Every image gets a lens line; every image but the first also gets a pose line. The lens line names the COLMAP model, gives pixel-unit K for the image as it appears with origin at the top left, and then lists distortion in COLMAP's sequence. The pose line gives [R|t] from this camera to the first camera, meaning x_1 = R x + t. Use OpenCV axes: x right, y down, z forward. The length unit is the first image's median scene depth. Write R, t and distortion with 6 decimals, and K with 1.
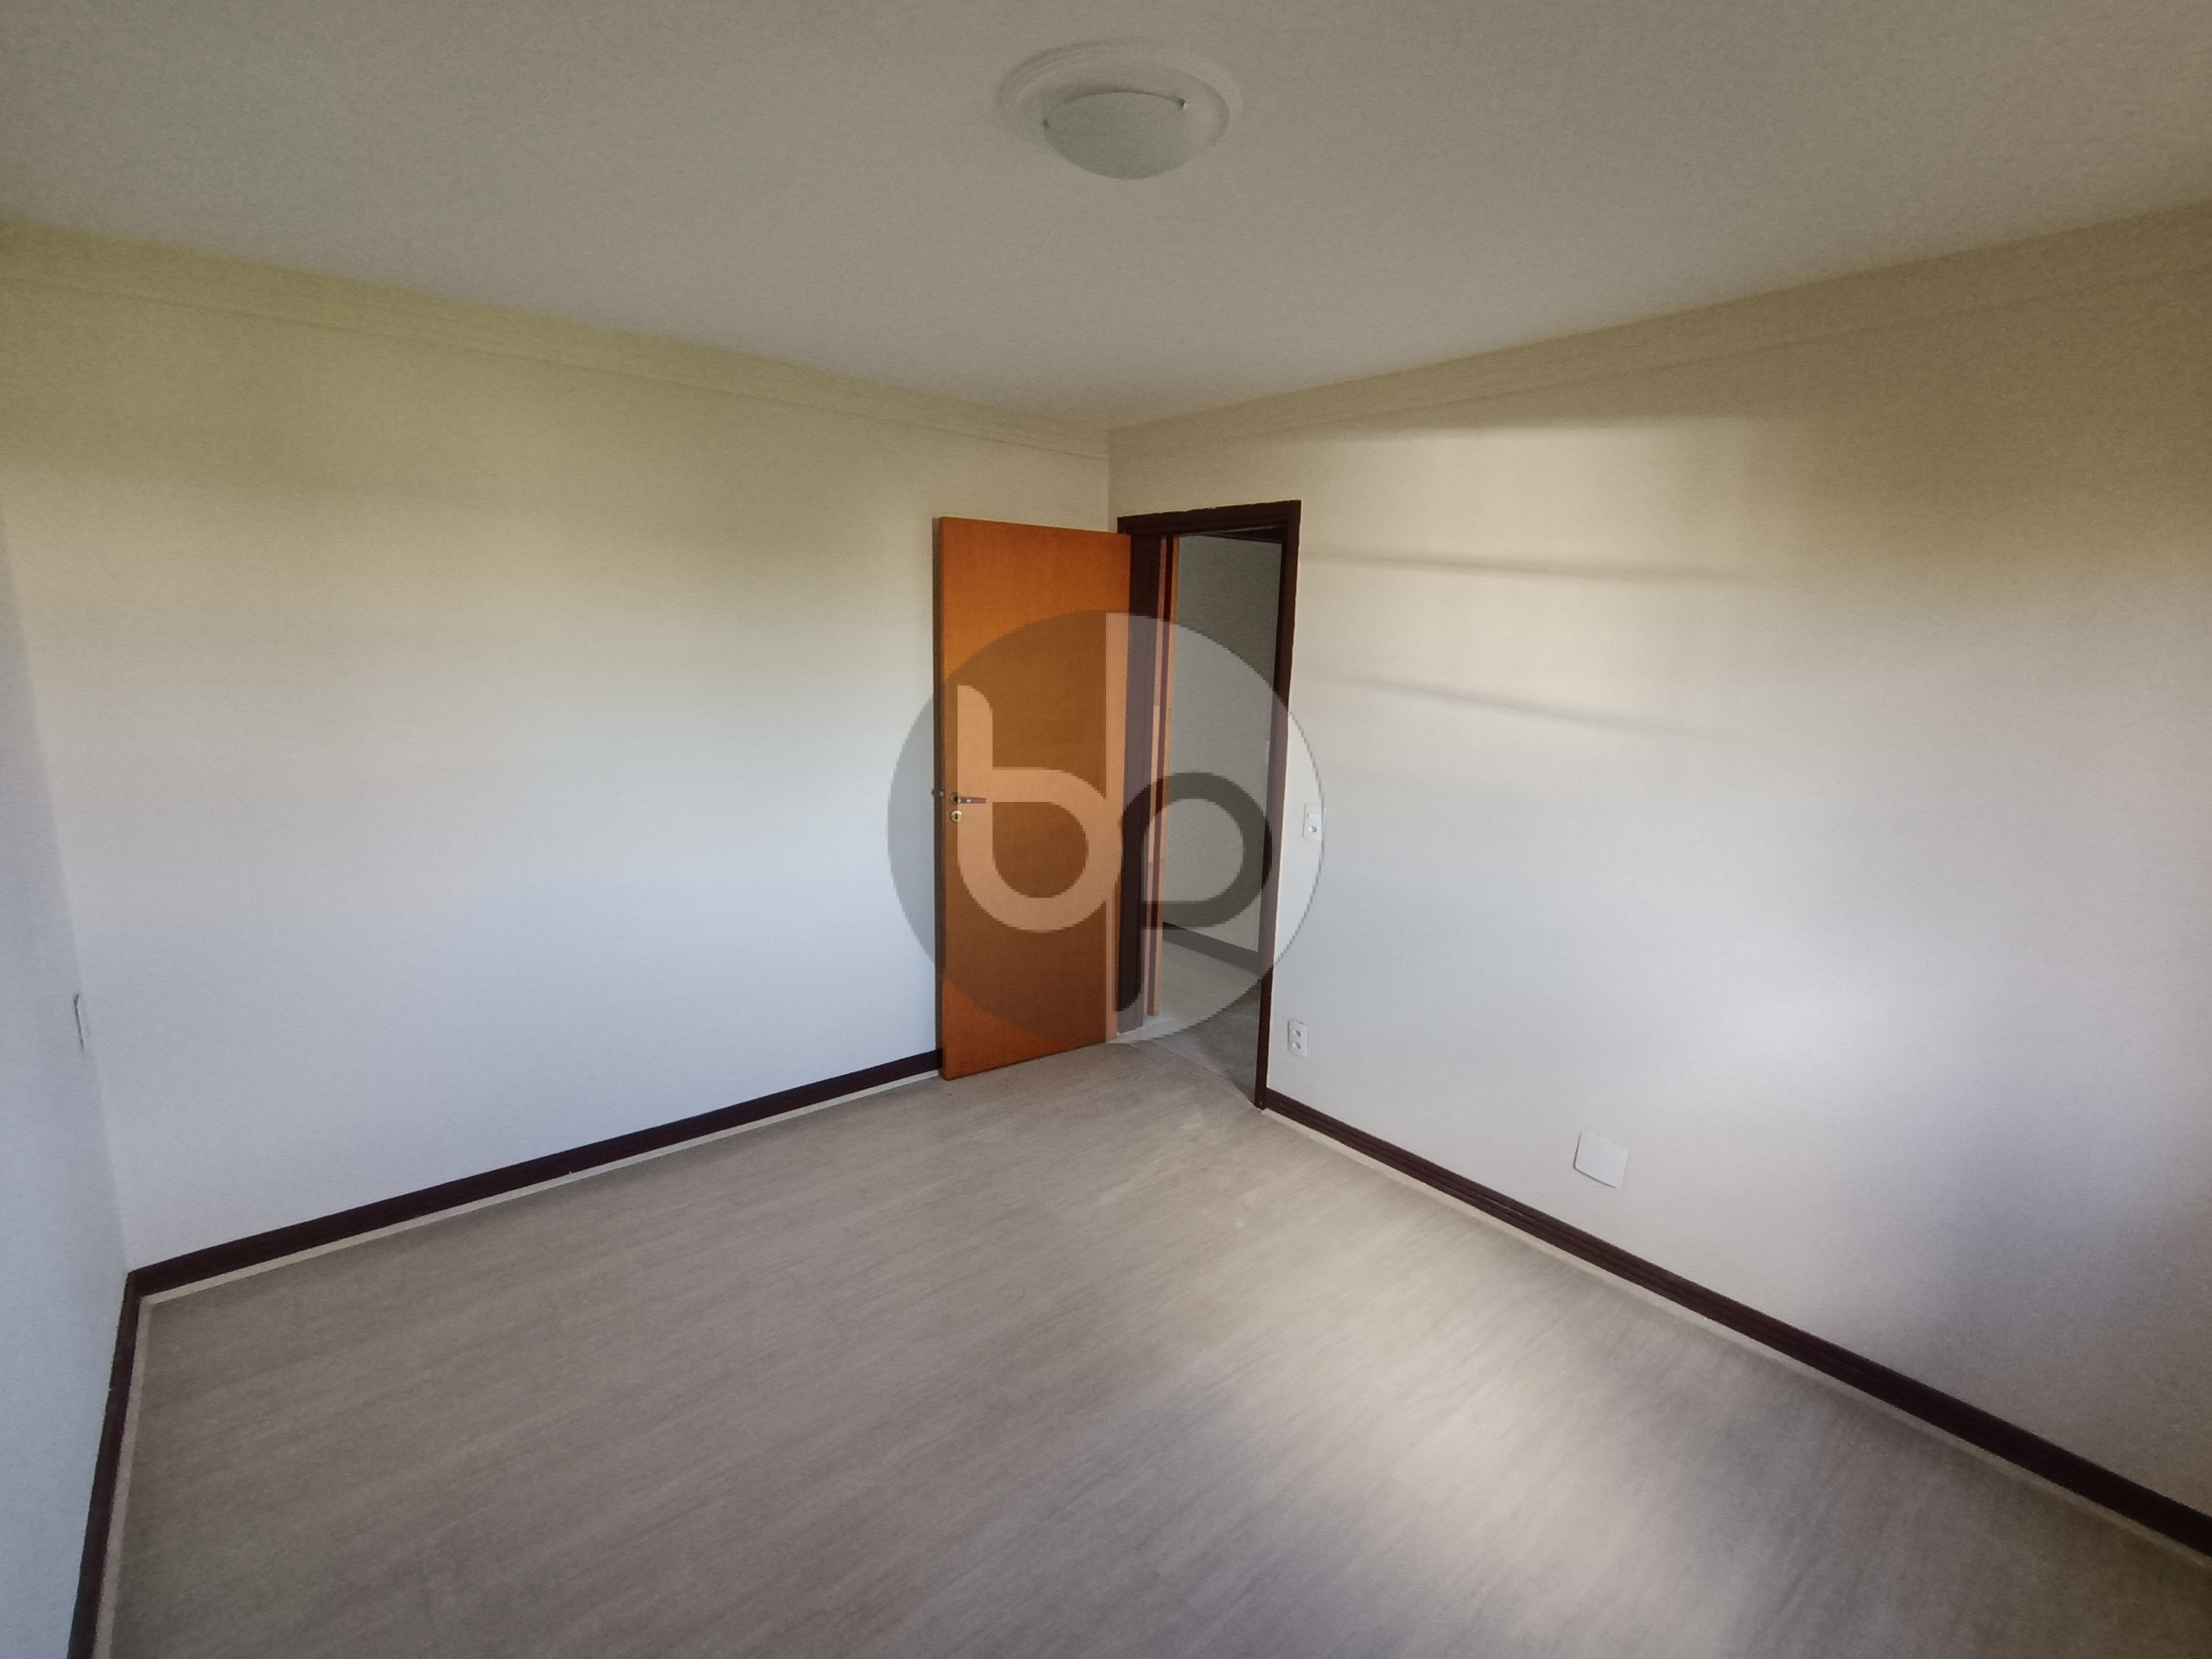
lens RADIAL K [[1002.1, 0, 1106.0], [0, 1002.1, 829.5], [0, 0, 1]] dist [0.000516, 0.000100]
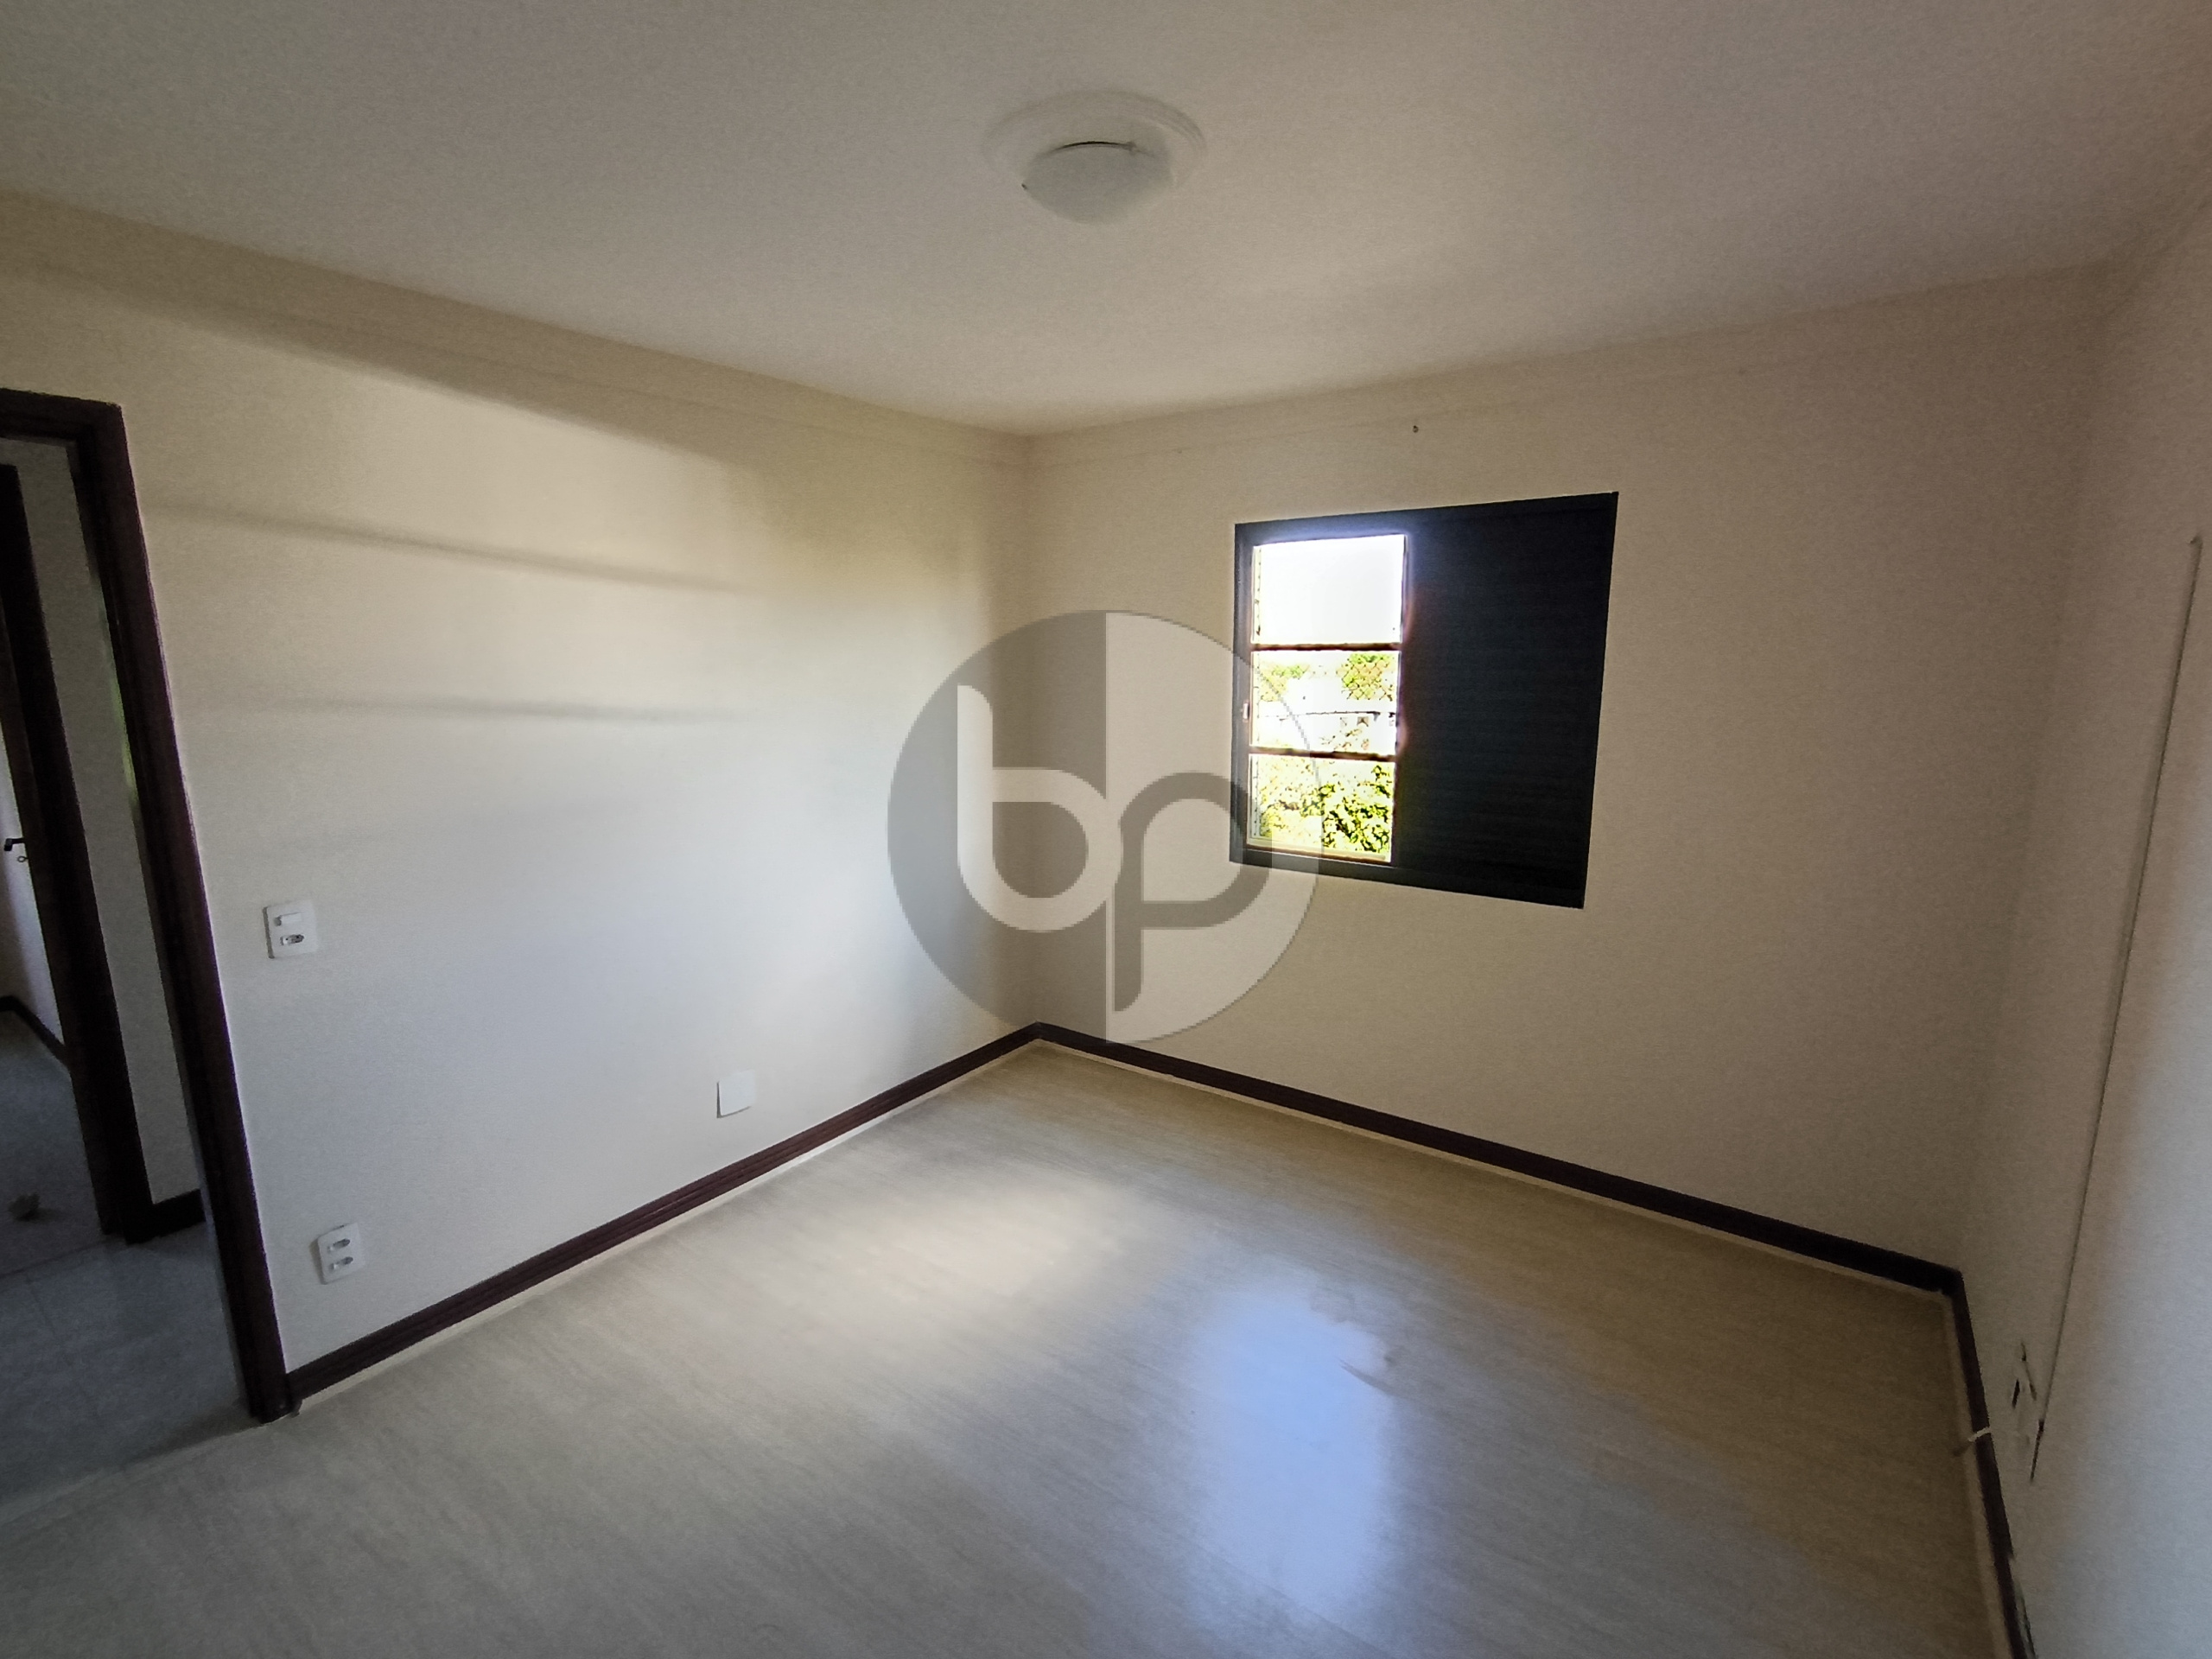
lens RADIAL K [[987.2, 0, 1106.0], [0, 987.2, 829.5], [0, 0, 1]] dist [-0.037742, 0.000145]
pose [[-0.270250, -0.183121, 0.945215, -0.582734], [0.174336, 0.956210, 0.235096, -0.140085], [-0.946875, 0.228320, -0.226491, 0.726764]]
